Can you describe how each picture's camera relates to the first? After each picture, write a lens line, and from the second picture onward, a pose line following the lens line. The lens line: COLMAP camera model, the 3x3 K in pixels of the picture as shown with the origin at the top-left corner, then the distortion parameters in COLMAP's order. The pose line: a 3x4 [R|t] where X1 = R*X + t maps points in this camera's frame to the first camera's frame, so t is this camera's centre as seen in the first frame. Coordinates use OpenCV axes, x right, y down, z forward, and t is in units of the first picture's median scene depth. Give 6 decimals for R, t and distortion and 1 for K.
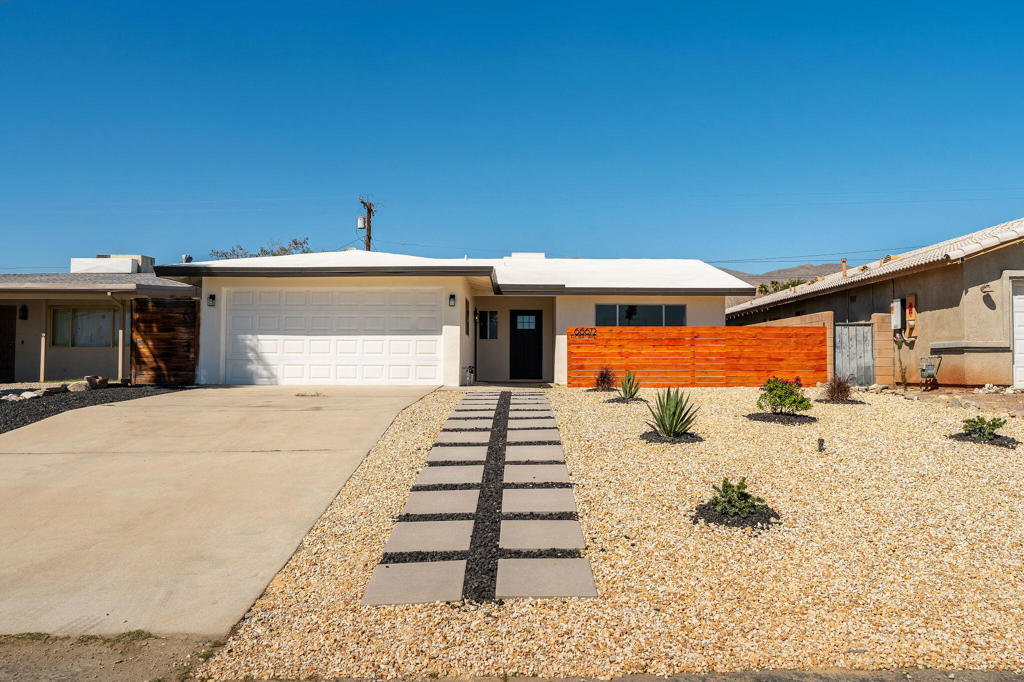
lens RADIAL K [[781.5, 0, 510.2], [0, 781.5, 341.0], [0, 0, 1]] dist [0.005457, 0.003846]
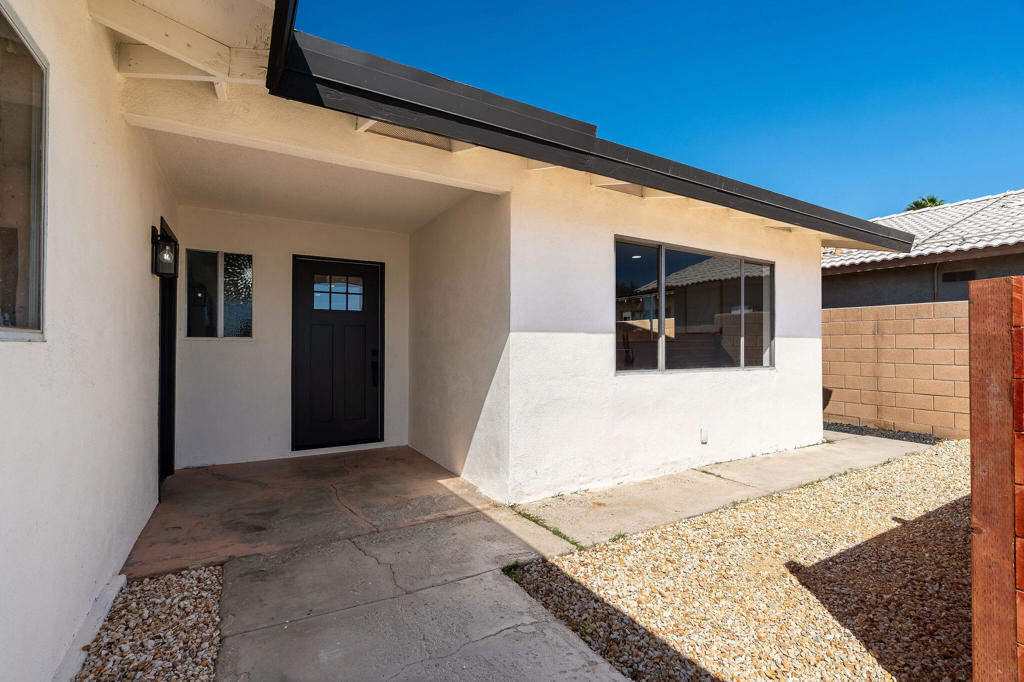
lens RADIAL K [[459.7, 0, 519.5], [0, 459.7, 342.8], [0, 0, 1]] dist [-0.002923, 0.000462]
pose [[0.852364, -0.000325, 0.522949, -0.029903], [-0.014467, 0.999602, 0.024201, -0.008735], [-0.522749, -0.028193, 0.852021, 1.039486]]
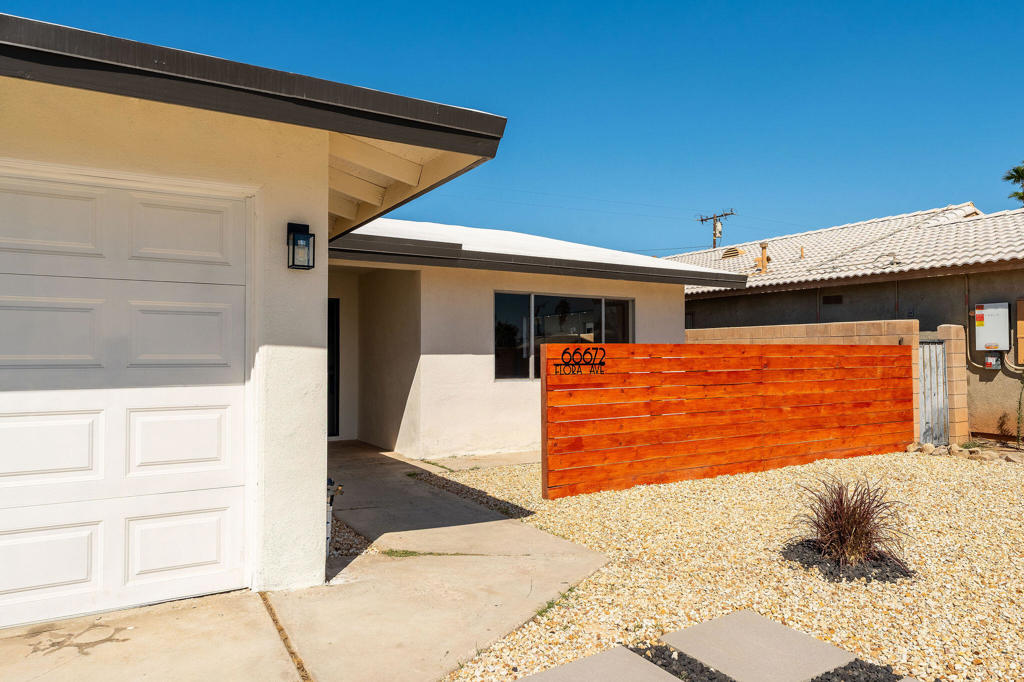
lens RADIAL K [[669.6, 0, 515.3], [0, 669.6, 343.5], [0, 0, 1]] dist [-0.000985, 0.002147]
pose [[0.848484, 0.003881, 0.529206, -0.126385], [-0.013351, 0.999812, 0.014073, -0.024165], [-0.529052, -0.019006, 0.848377, 0.766470]]
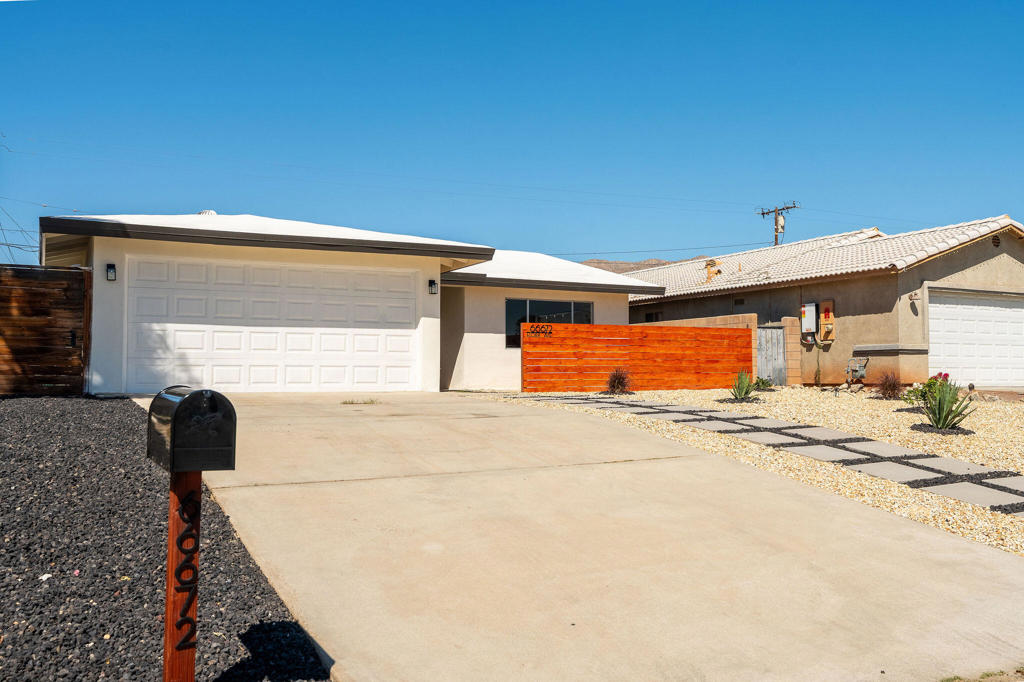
lens RADIAL K [[903.0, 0, 512.5], [0, 903.0, 342.1], [0, 0, 1]] dist [0.012991, 0.004828]
pose [[0.883071, 0.013616, 0.469043, -0.434233], [-0.011625, 0.999907, -0.007141, 0.011313], [-0.469096, 0.000853, 0.883147, 0.123970]]
